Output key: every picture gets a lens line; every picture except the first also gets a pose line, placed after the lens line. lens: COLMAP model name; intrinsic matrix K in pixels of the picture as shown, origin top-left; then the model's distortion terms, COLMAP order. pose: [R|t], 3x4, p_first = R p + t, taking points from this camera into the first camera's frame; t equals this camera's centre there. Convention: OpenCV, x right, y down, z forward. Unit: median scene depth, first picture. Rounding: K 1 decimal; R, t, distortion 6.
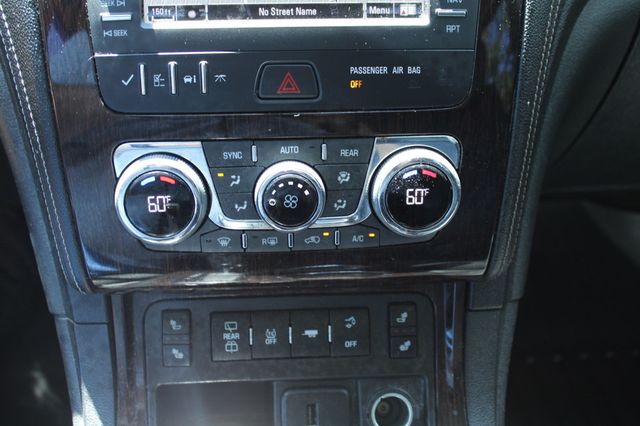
lens RADIAL K [[688.4, 0, 318.5], [0, 688.4, 213.2], [0, 0, 1]] dist [-0.119793, 0.000000]
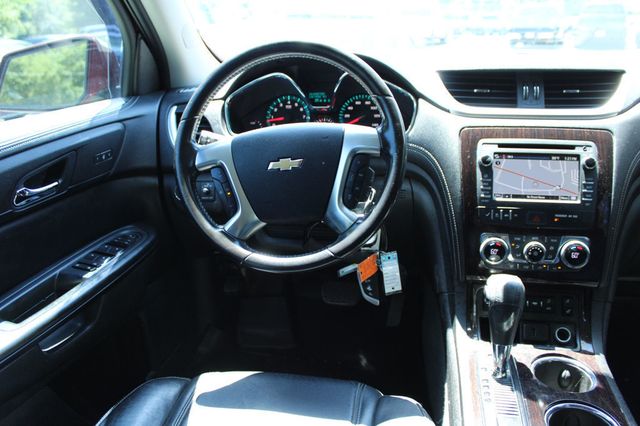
lens RADIAL K [[663.9, 0, 320.2], [0, 663.9, 210.5], [0, 0, 1]] dist [0.022612, 0.000000]
pose [[0.986640, 0.051375, -0.154606, -0.571858], [-0.083038, 0.975040, -0.205915, 0.520383], [0.140168, 0.216002, 0.966280, -2.257037]]
